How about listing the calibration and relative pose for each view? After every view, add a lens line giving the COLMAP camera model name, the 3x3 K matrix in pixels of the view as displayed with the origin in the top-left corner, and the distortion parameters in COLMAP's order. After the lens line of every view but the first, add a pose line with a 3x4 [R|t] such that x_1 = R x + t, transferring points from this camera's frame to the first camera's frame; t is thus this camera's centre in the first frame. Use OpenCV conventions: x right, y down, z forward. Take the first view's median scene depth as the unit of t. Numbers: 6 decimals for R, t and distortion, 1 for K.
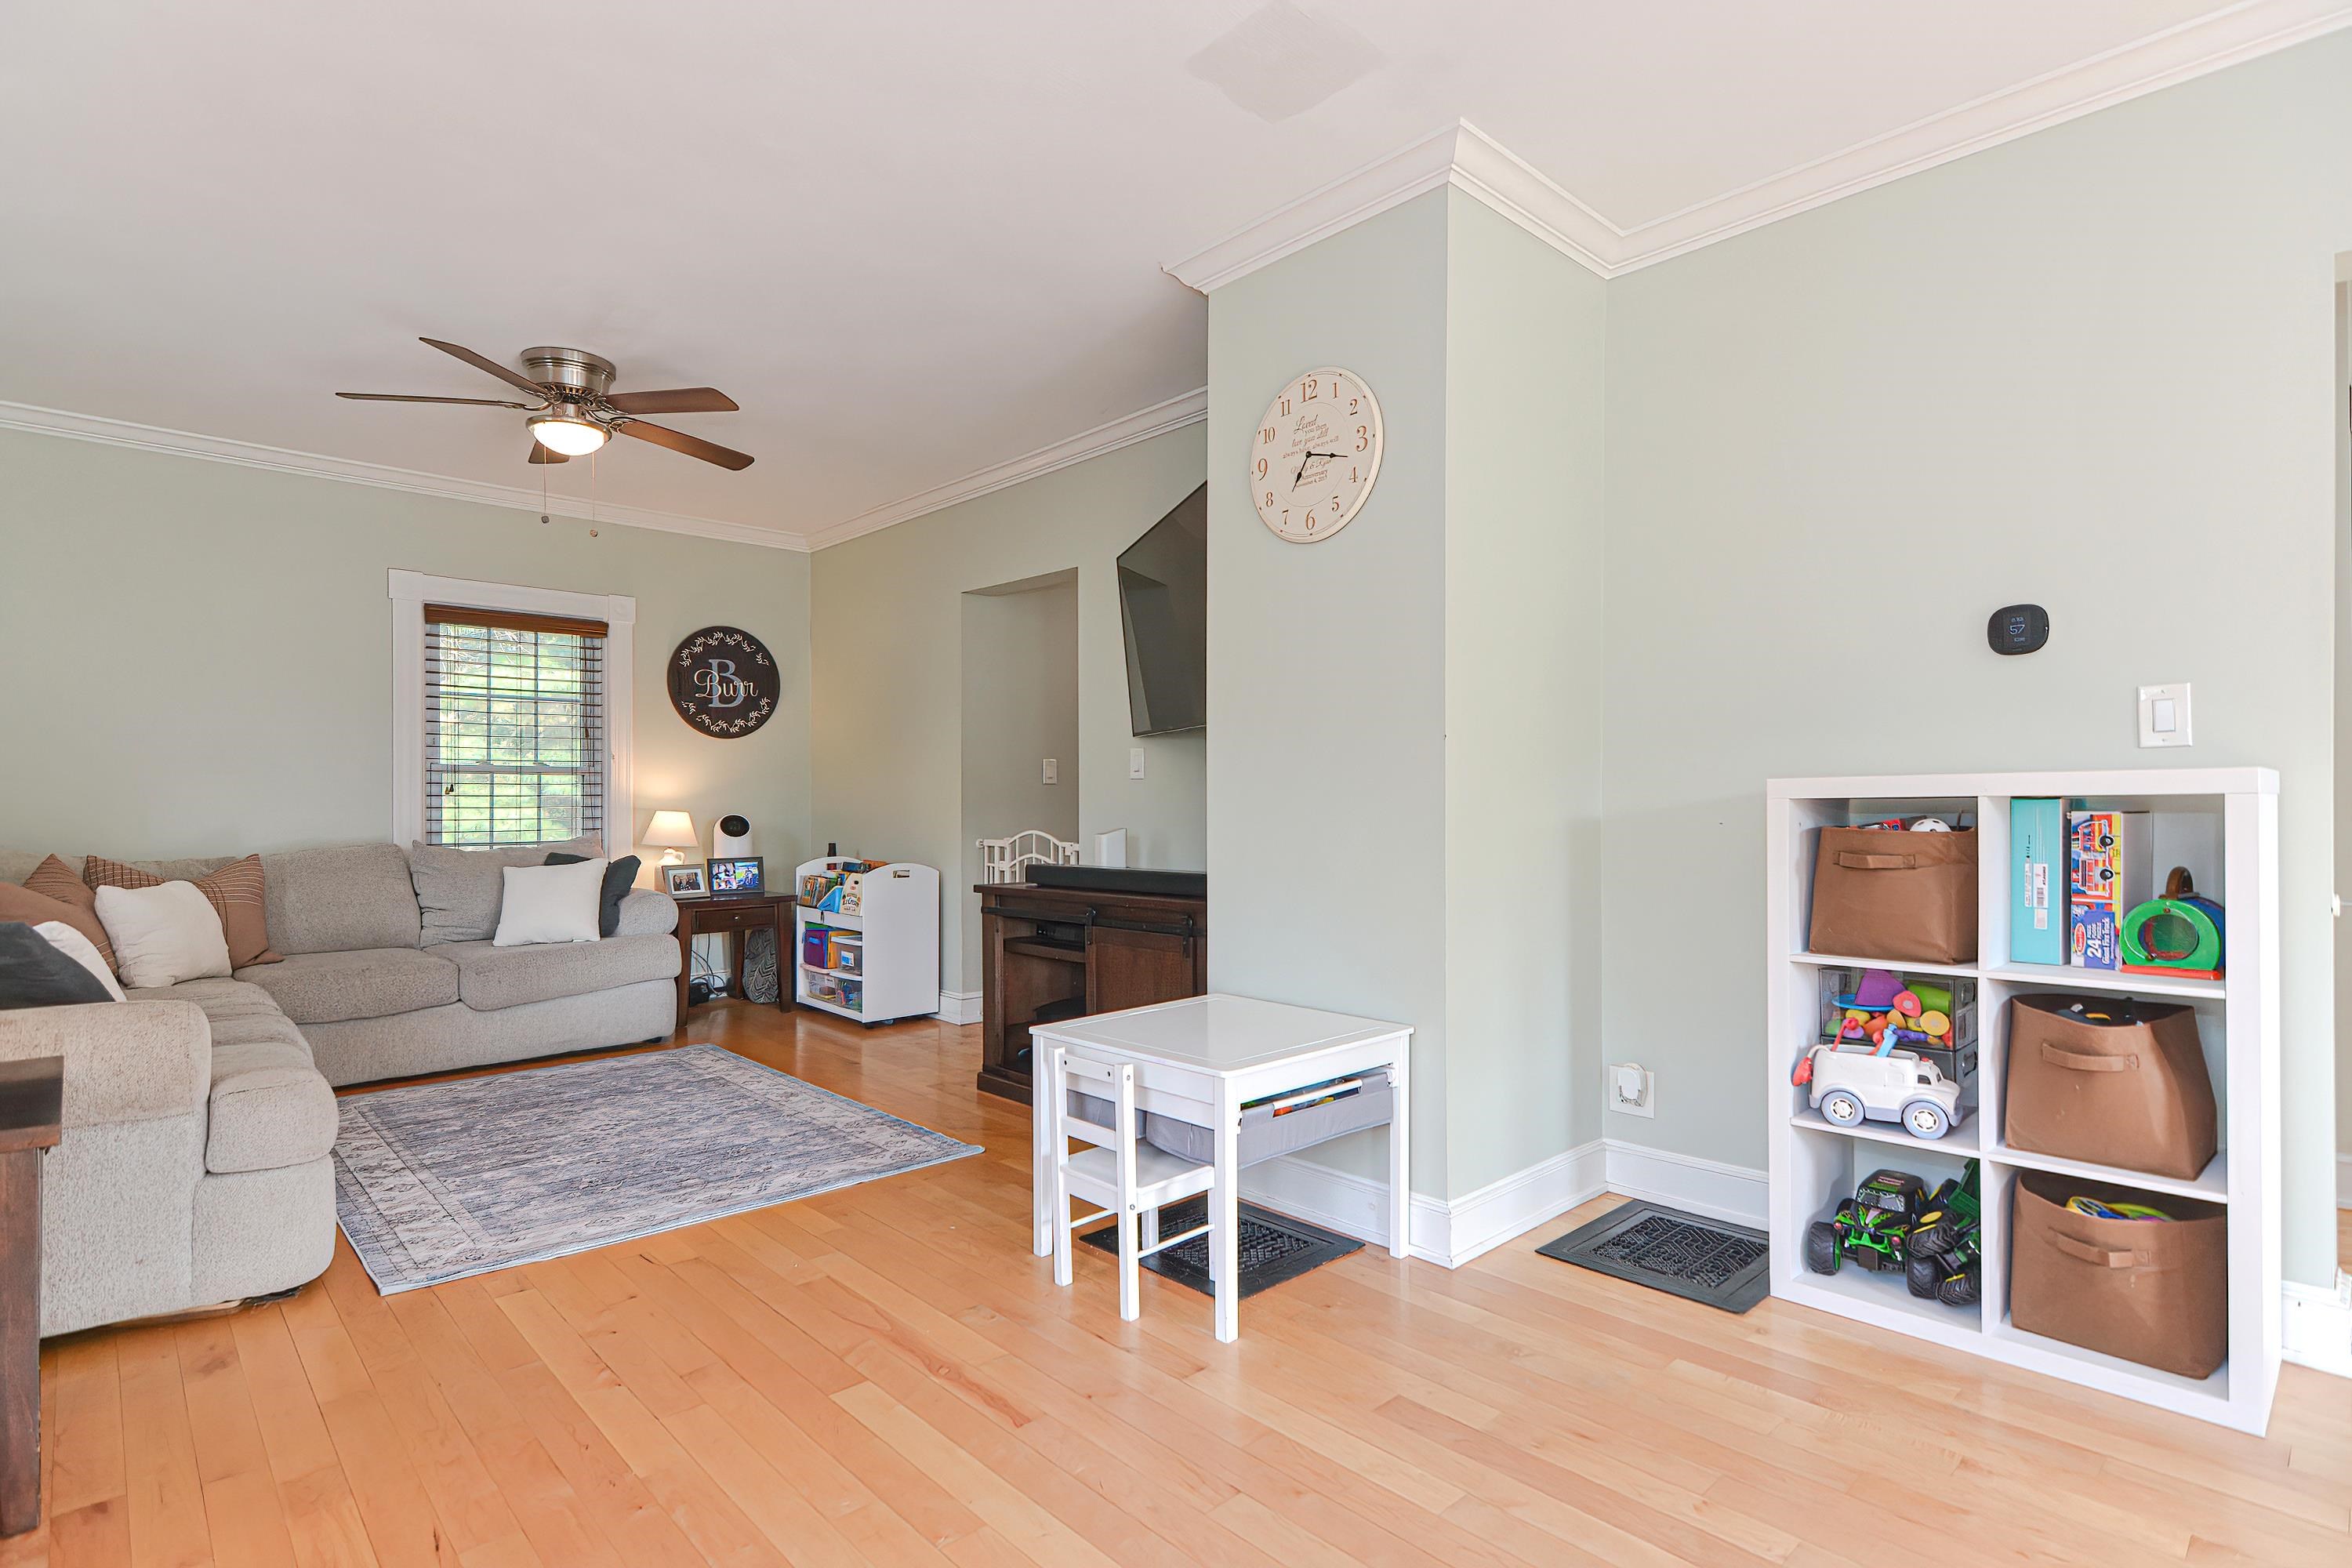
lens RADIAL K [[1143.4, 0, 1186.8], [0, 1143.4, 797.4], [0, 0, 1]] dist [0.018928, -0.008524]
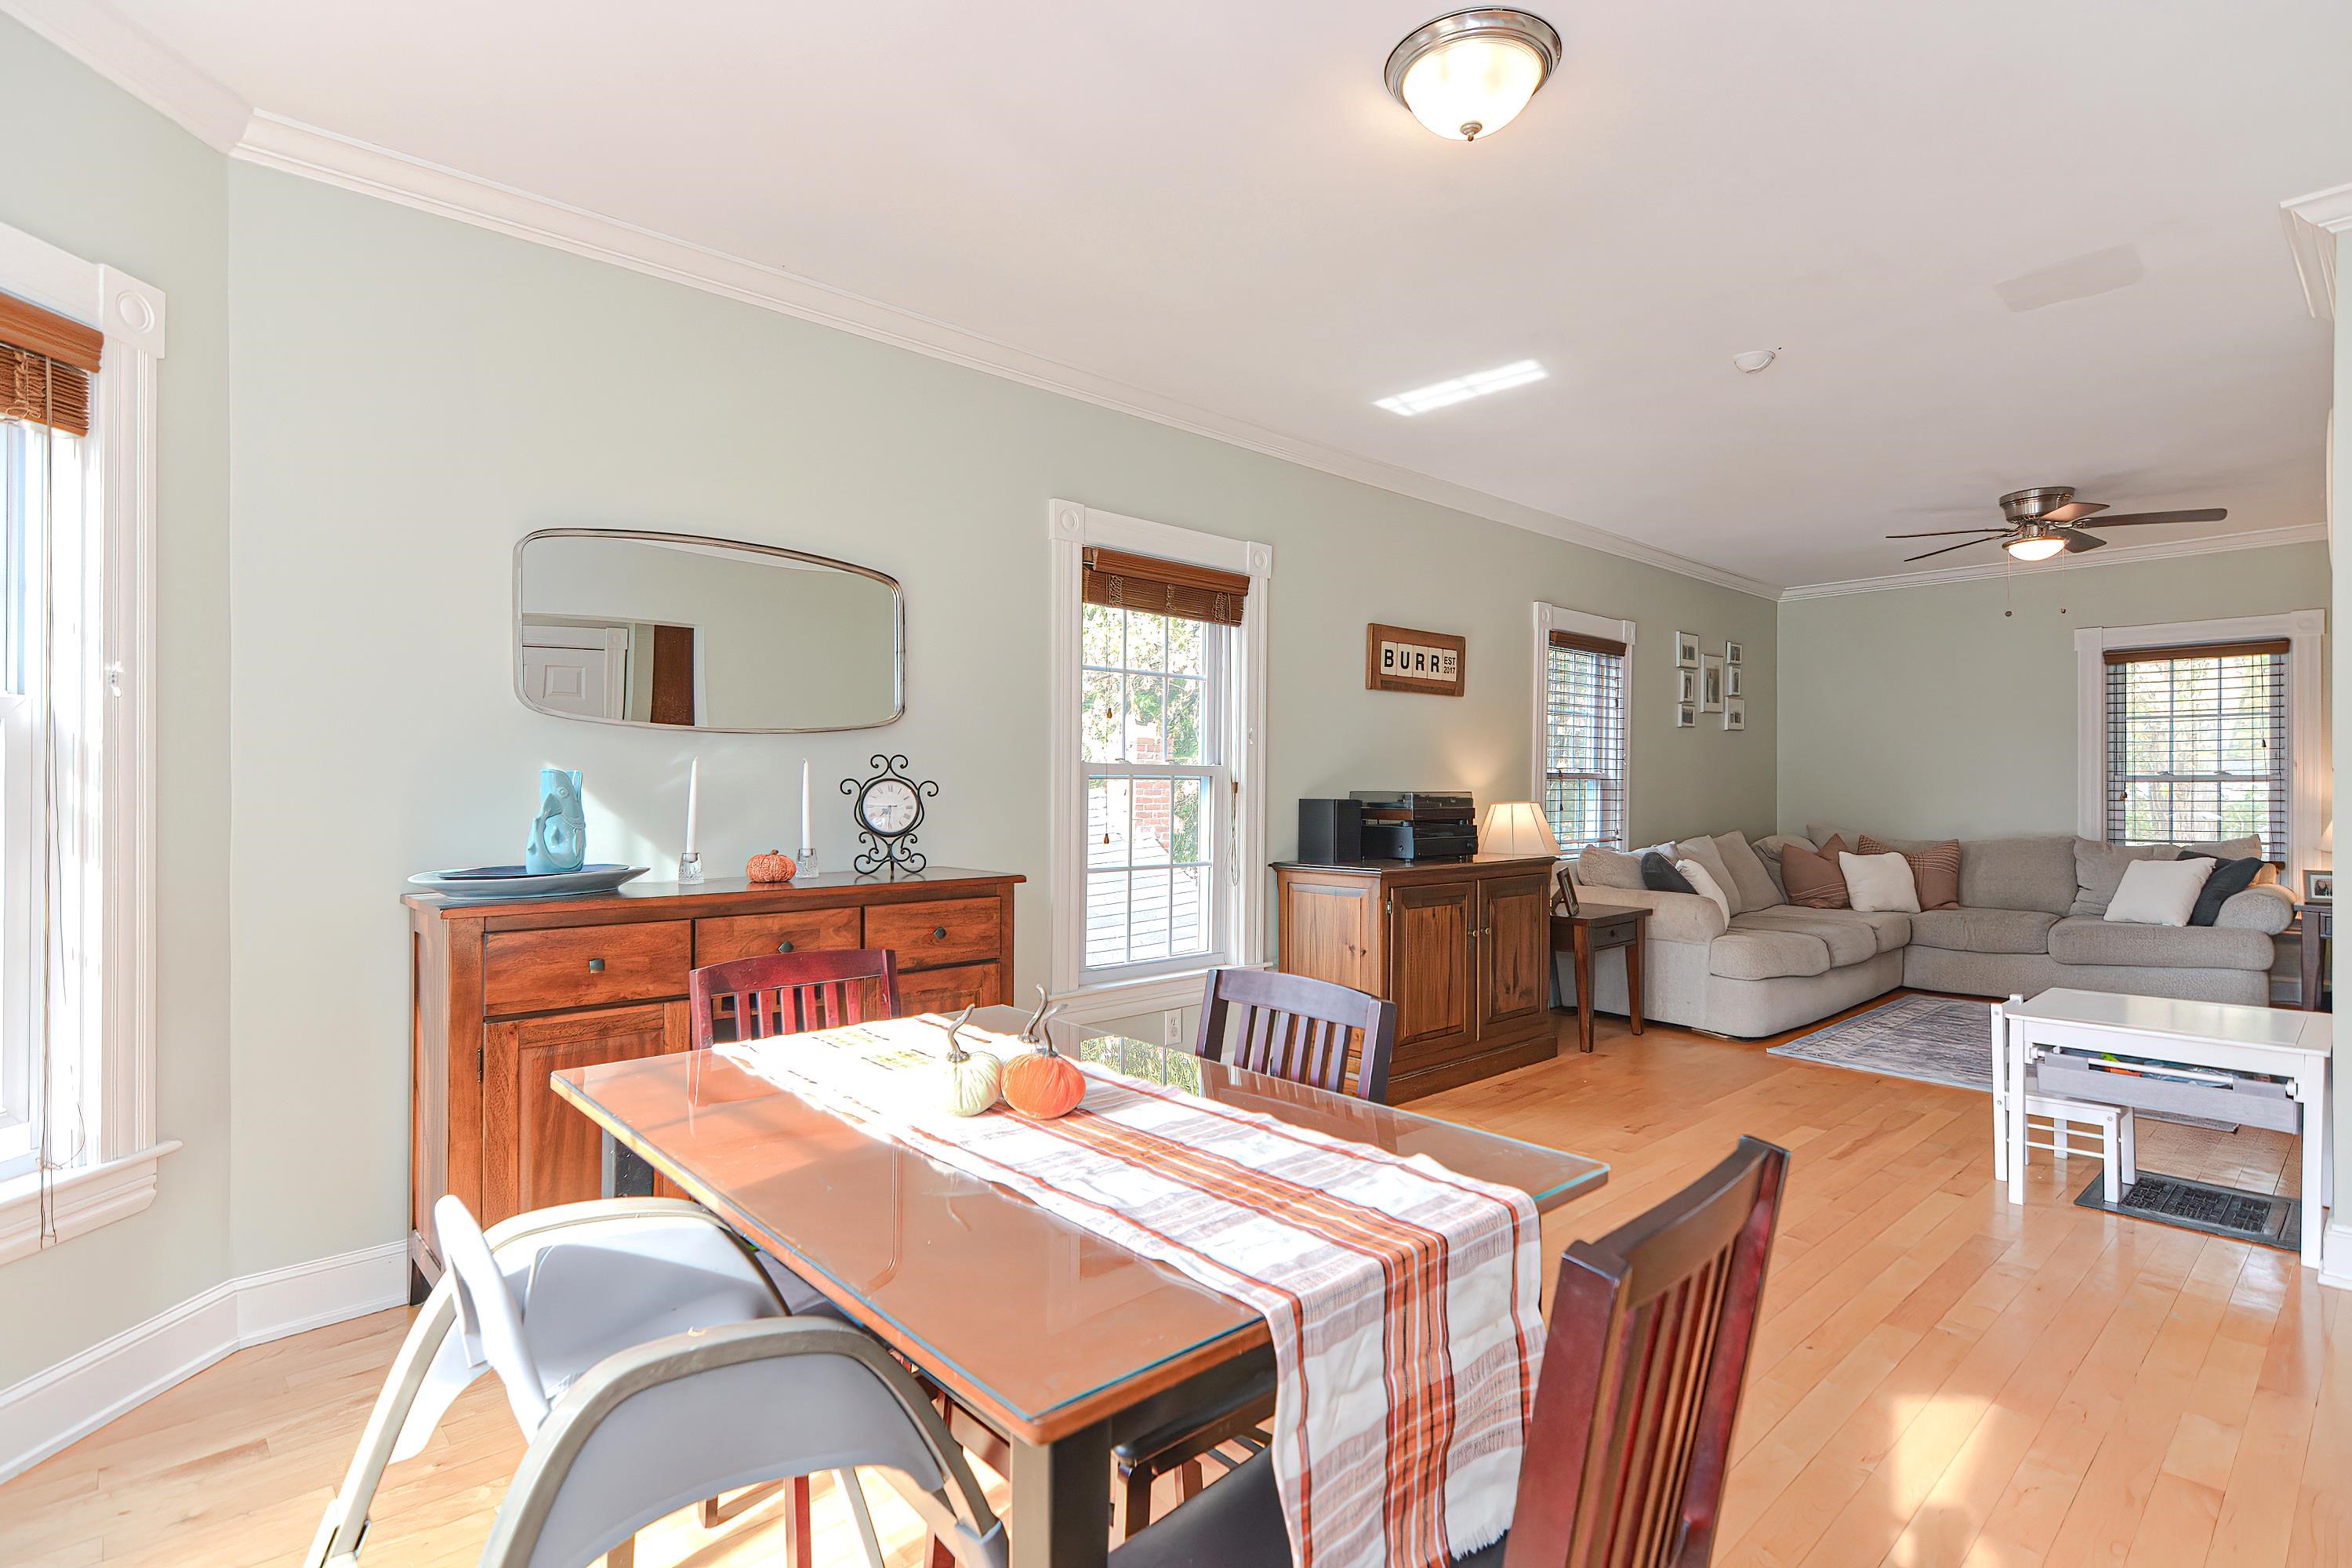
lens RADIAL K [[1143.4, 0, 1177.9], [0, 1143.4, 785.4], [0, 0, 1]] dist [0.018928, -0.008524]
pose [[-0.011103, 0.002893, -0.999934, 0.634781], [0.001977, 0.999994, 0.002872, -0.024192], [0.999936, -0.001945, -0.011108, -0.016941]]
